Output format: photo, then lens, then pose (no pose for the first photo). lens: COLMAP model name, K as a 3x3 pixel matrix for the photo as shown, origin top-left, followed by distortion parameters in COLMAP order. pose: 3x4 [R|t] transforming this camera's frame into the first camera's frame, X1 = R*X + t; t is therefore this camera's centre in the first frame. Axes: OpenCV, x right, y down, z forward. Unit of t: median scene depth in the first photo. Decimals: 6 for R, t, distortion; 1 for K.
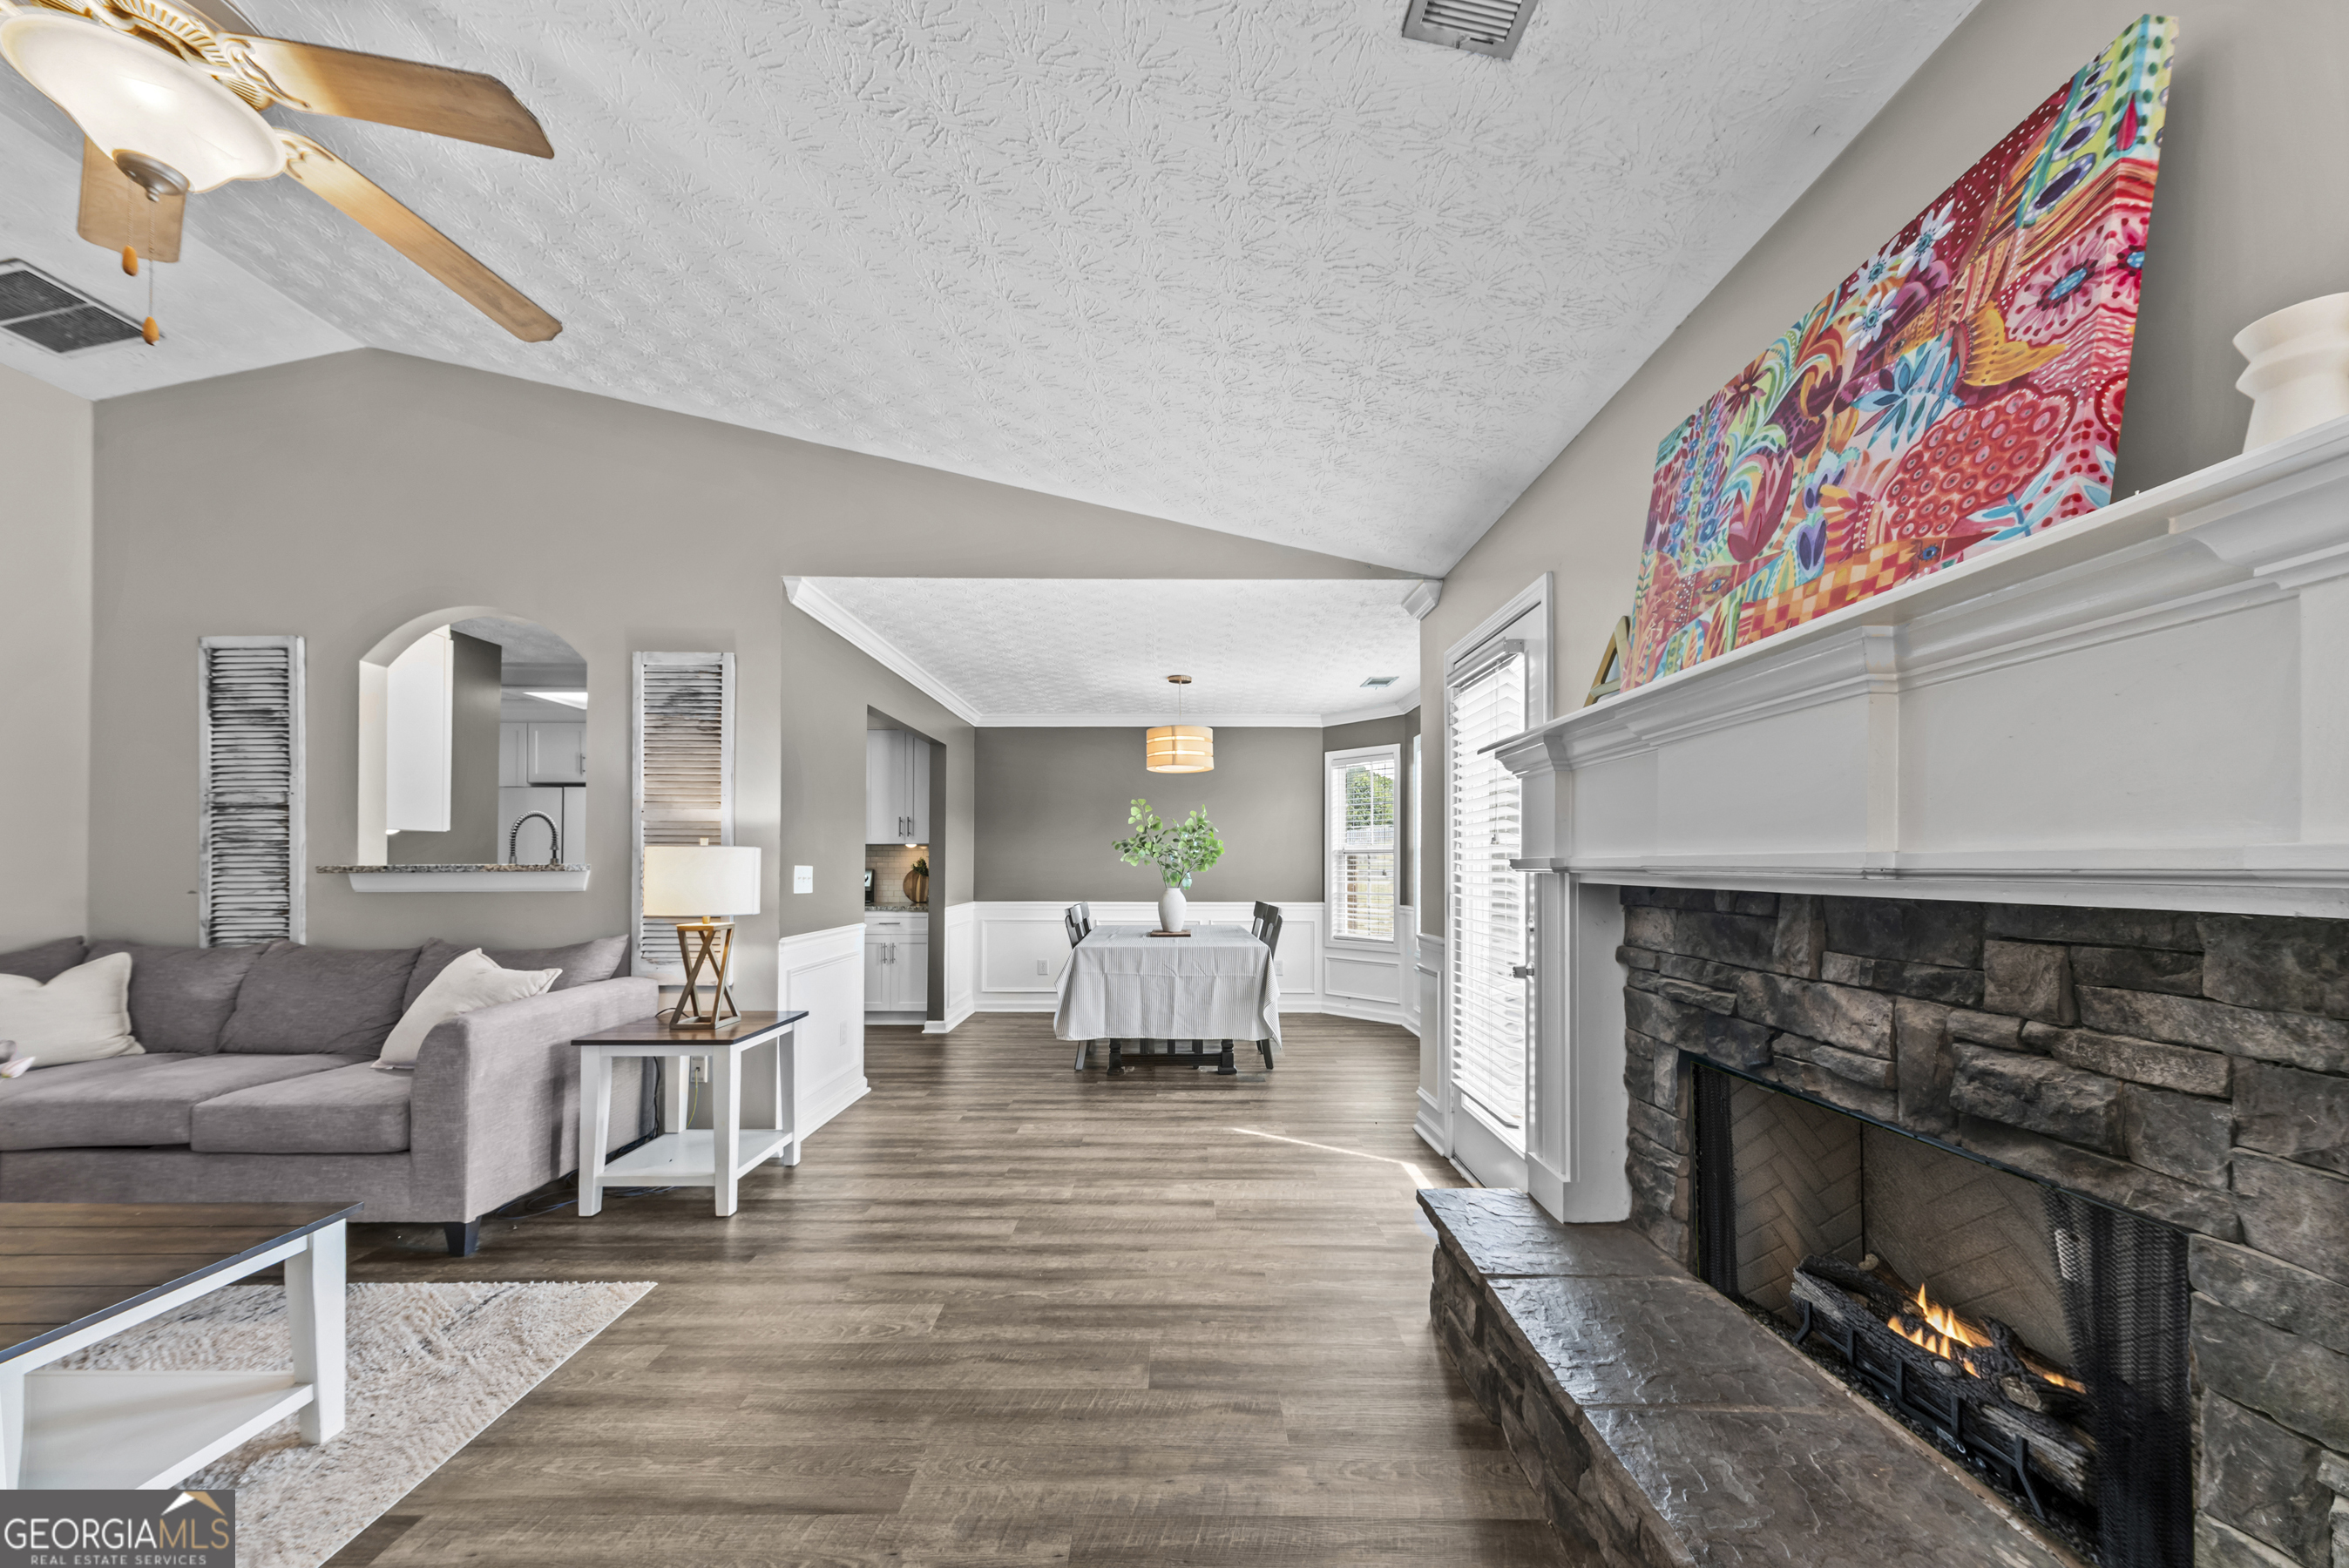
lens RADIAL K [[812.9, 0, 1177.8], [0, 812.9, 869.3], [0, 0, 1]] dist [0.001517, -0.000028]
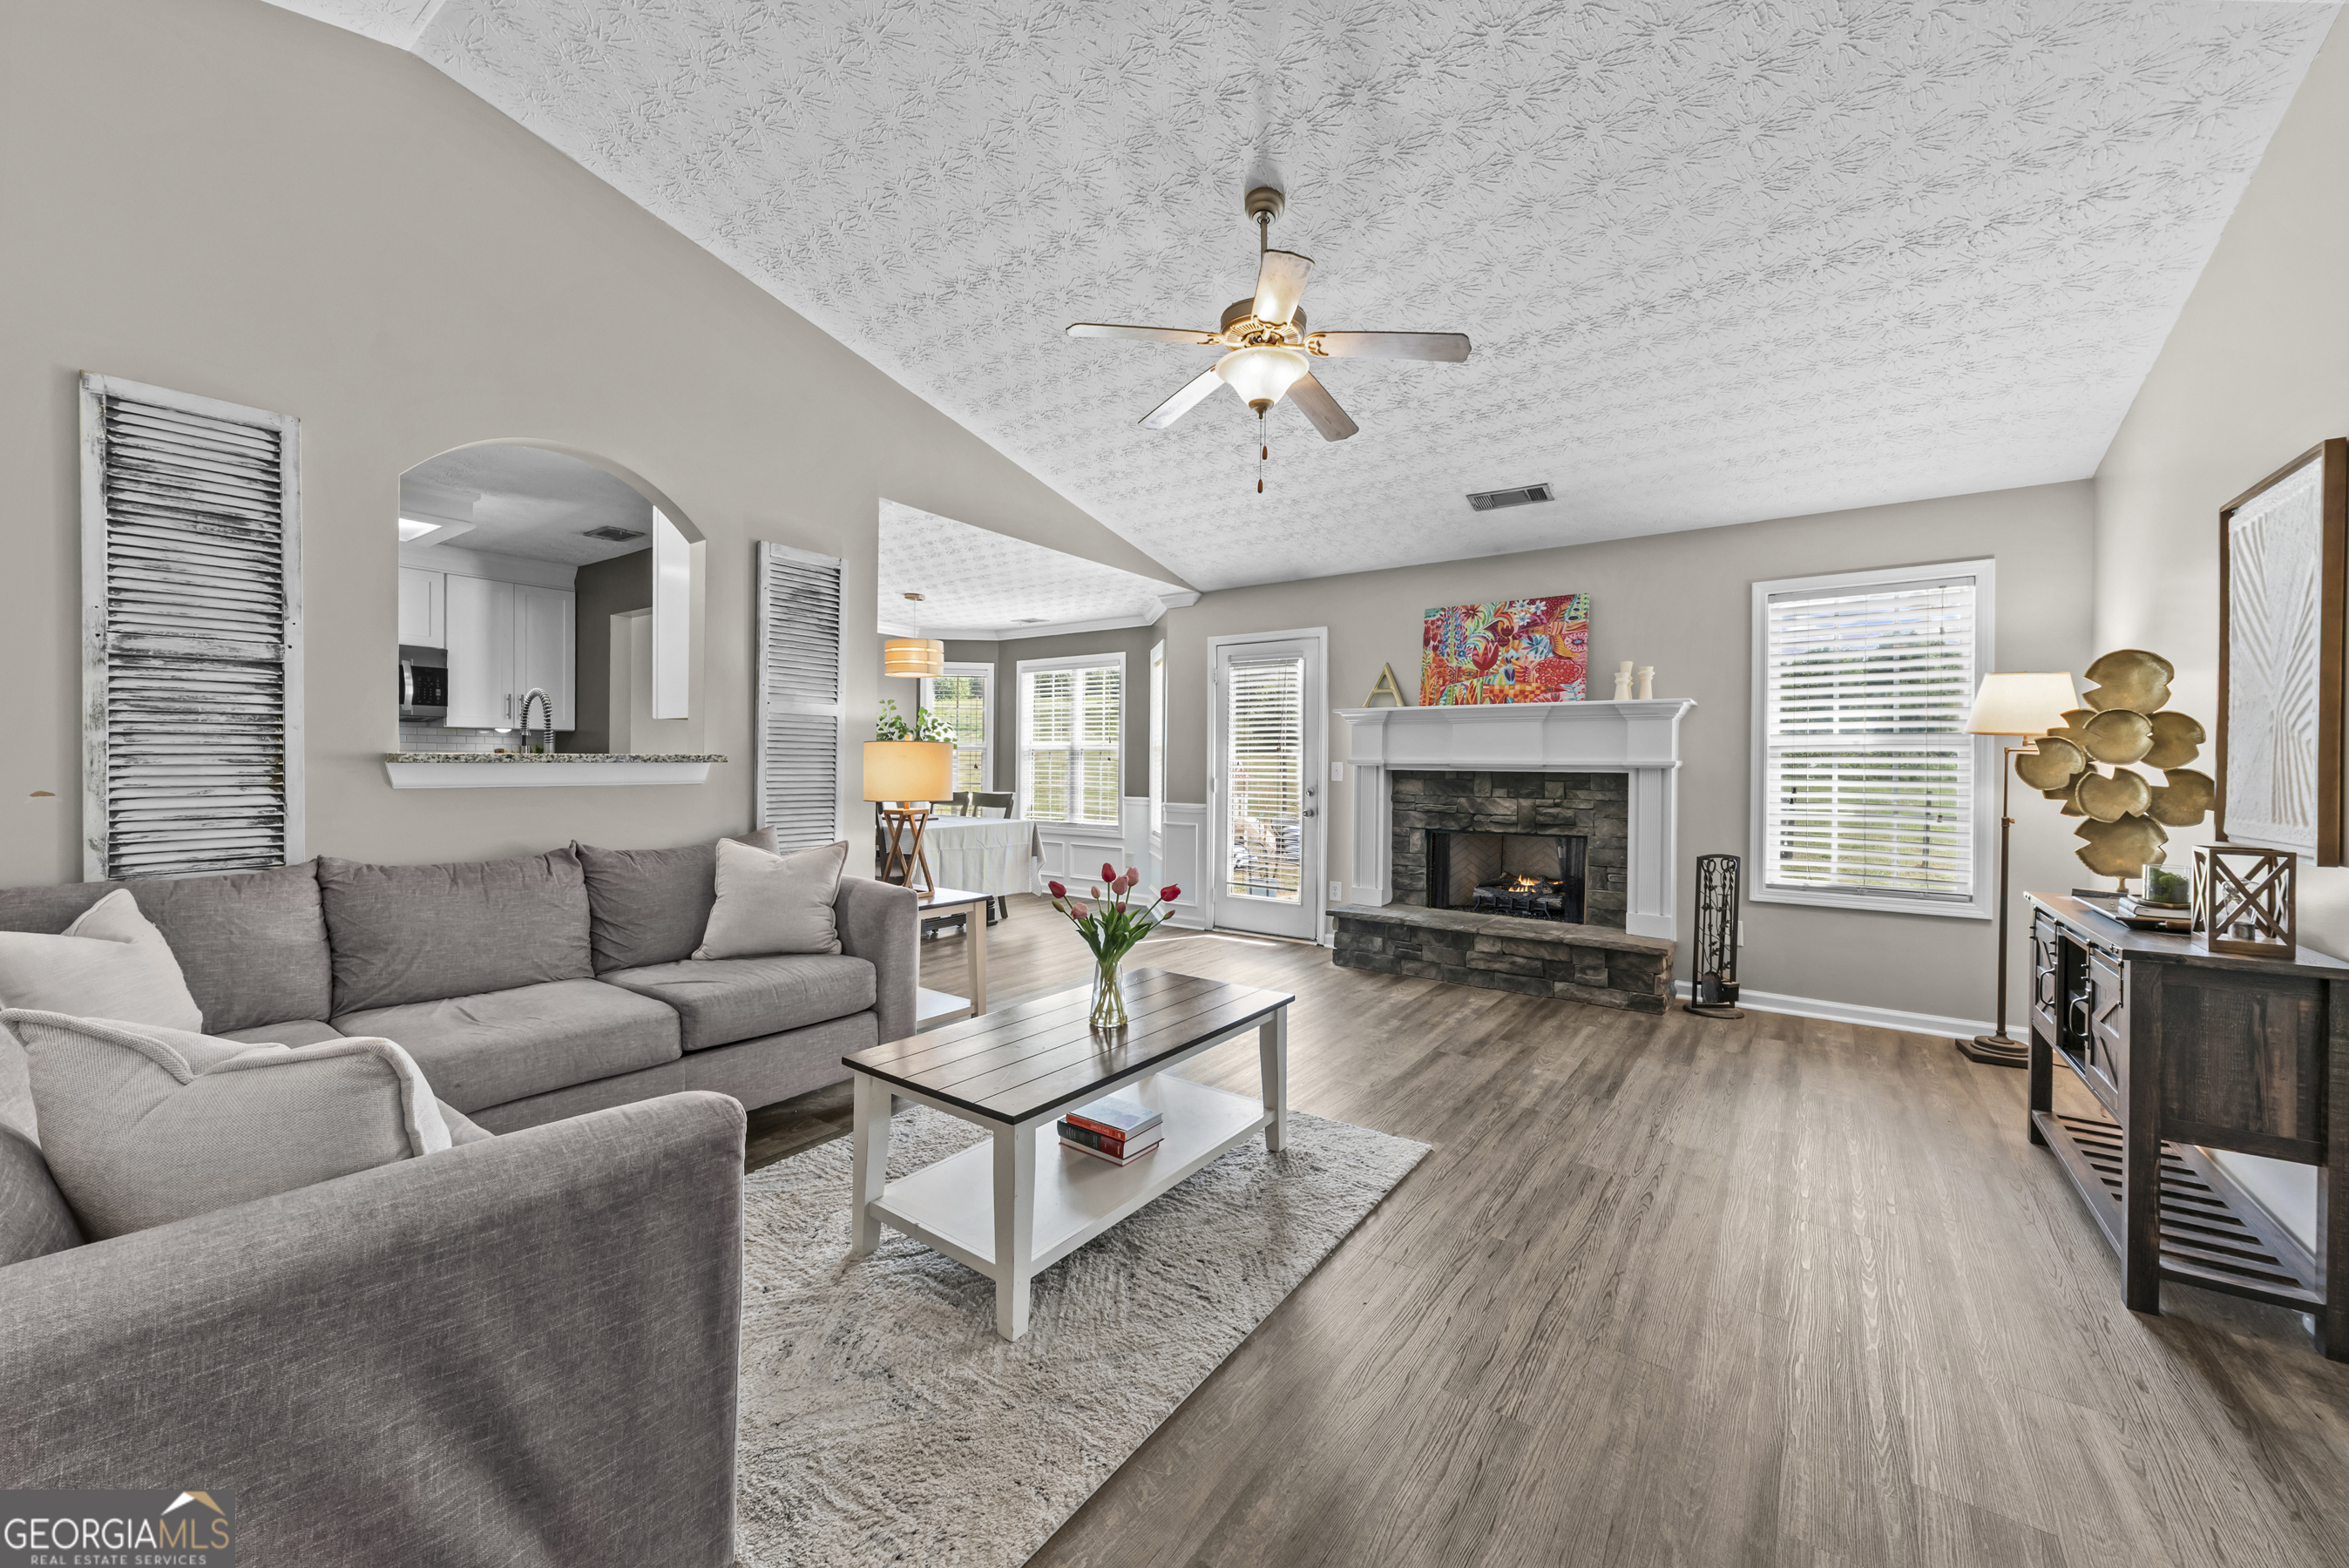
lens RADIAL K [[879.4, 0, 1155.6], [0, 879.4, 775.5], [0, 0, 1]] dist [0.008635, -0.000264]
pose [[0.598352, -0.007944, 0.801194, -2.960266], [-0.005179, 0.999892, 0.013782, 0.003279], [-0.801217, -0.012396, 0.598246, -0.074305]]
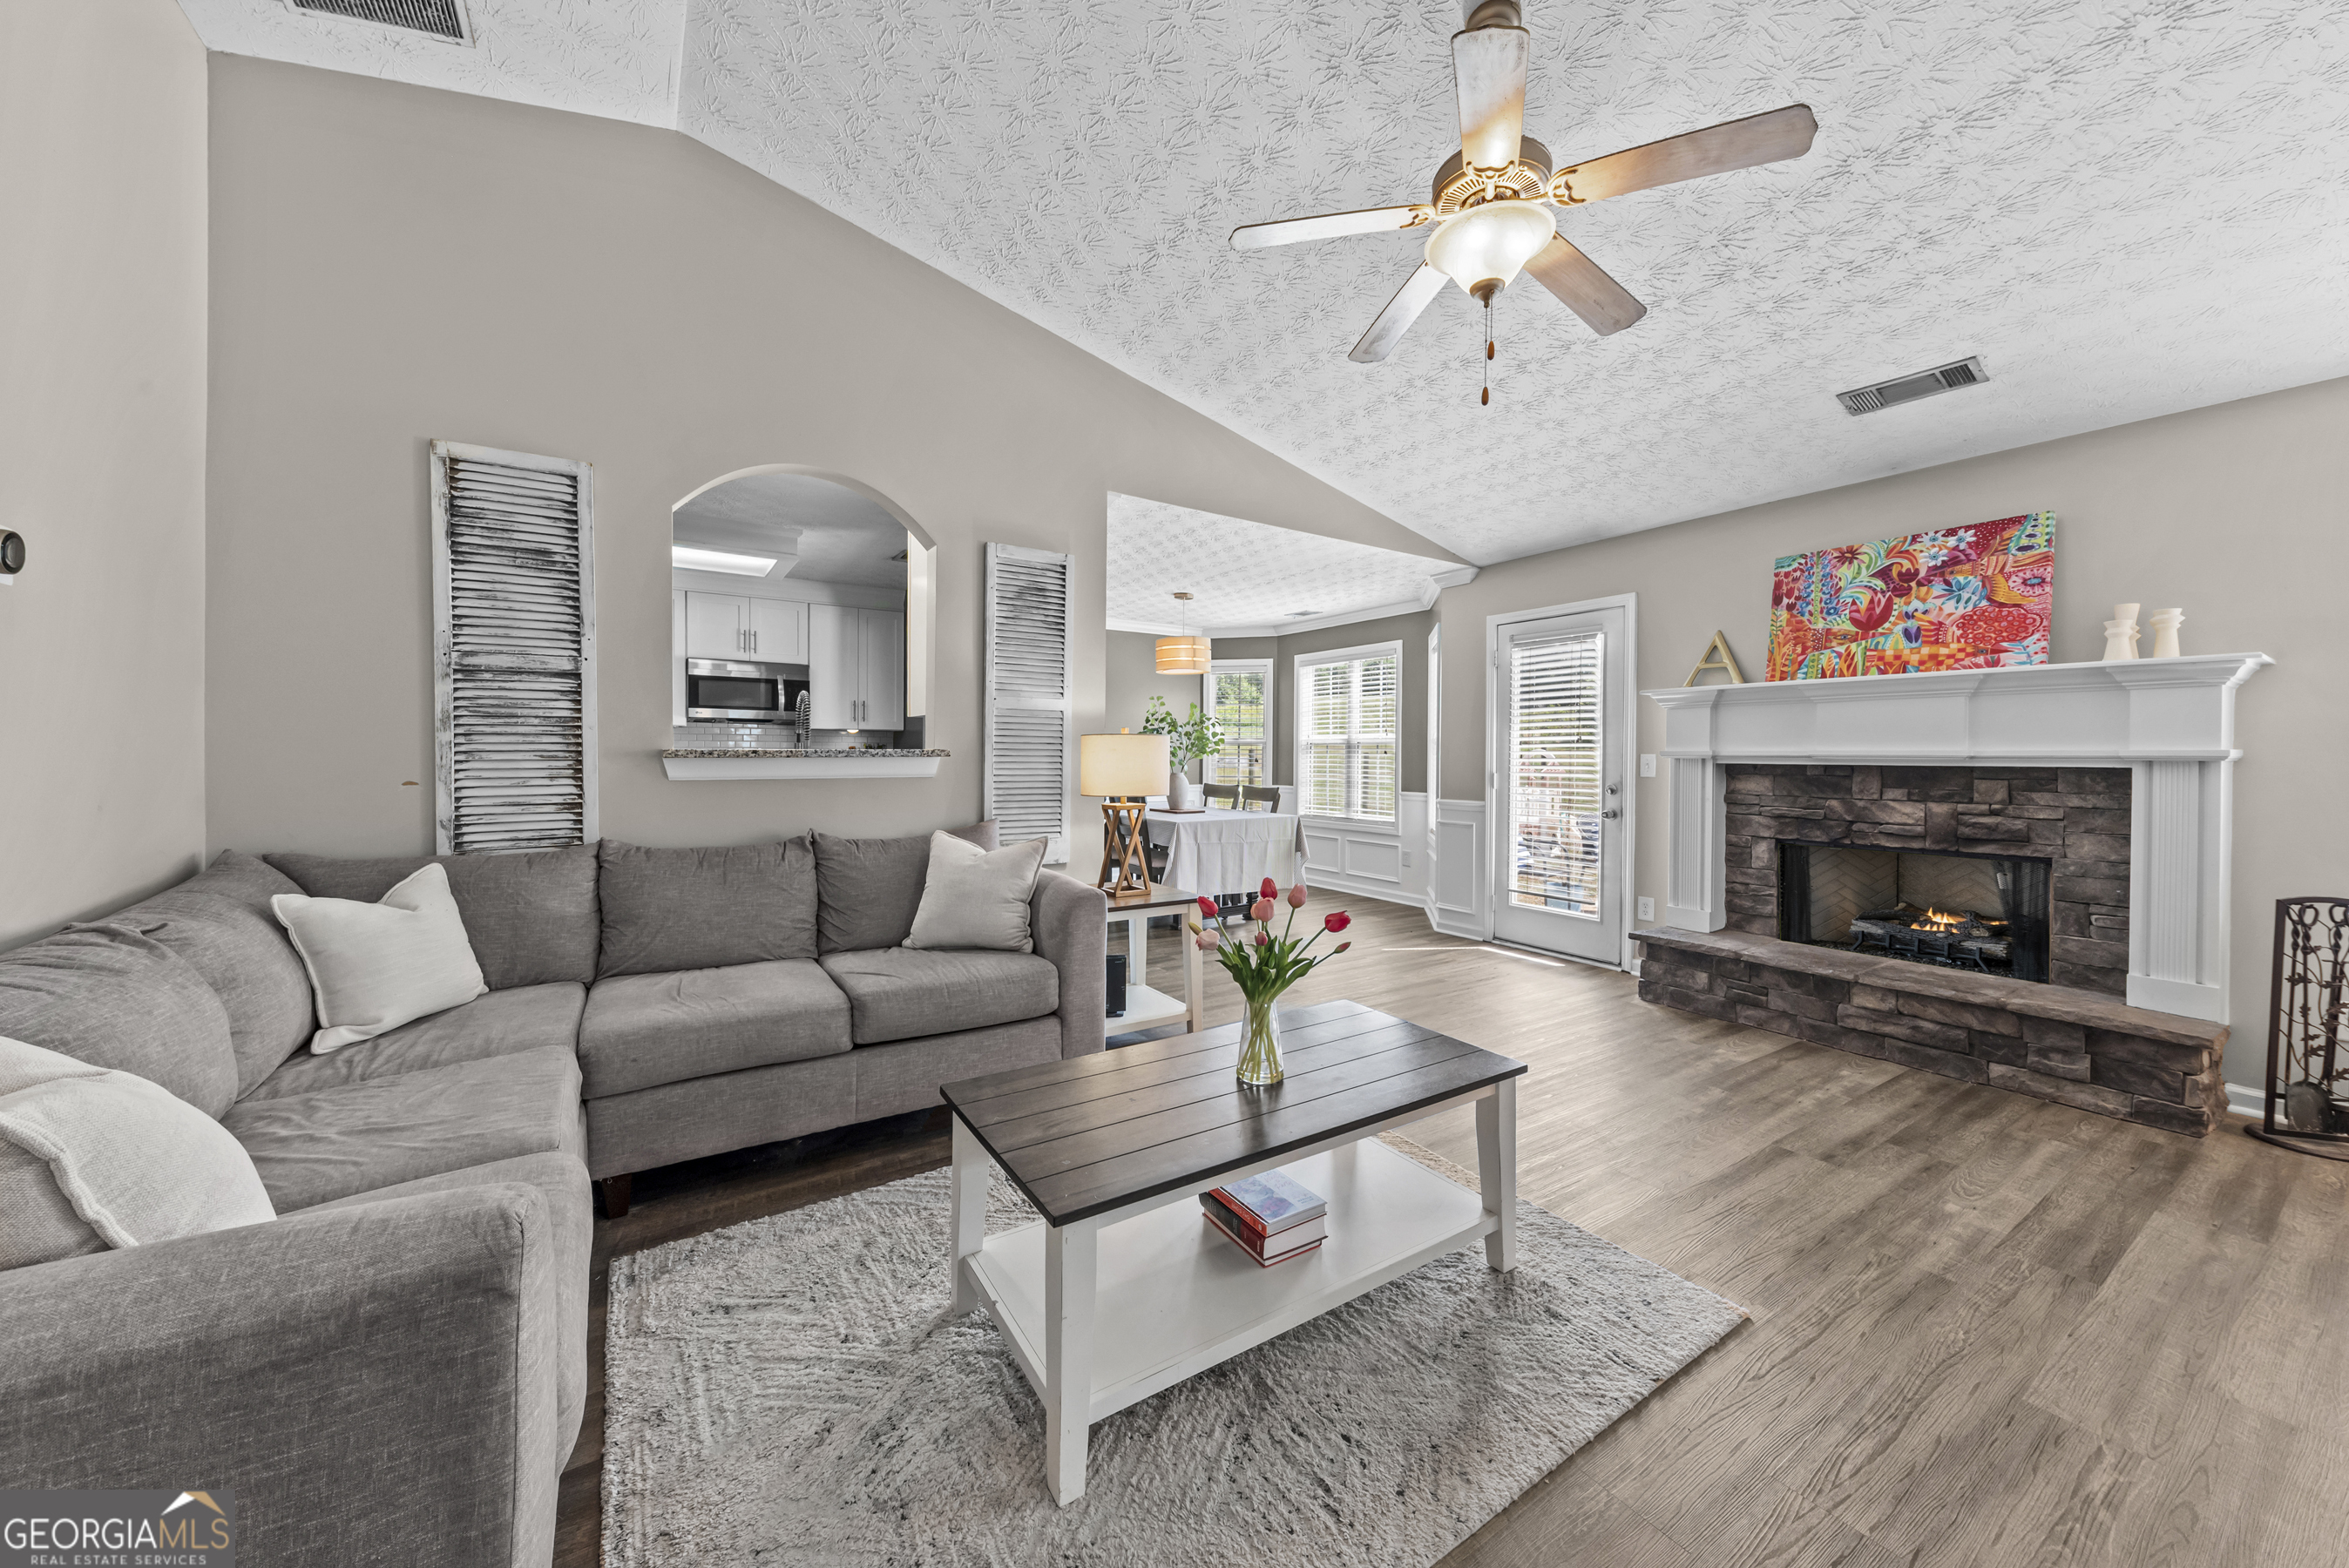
lens RADIAL K [[815.9, 0, 1161.6], [0, 815.9, 767.5], [0, 0, 1]] dist [0.022119, -0.007852]
pose [[0.845661, -0.005544, 0.533692, -2.464749], [-0.001810, 0.999911, 0.013255, 0.005644], [-0.533718, -0.012175, 0.845575, 0.016522]]
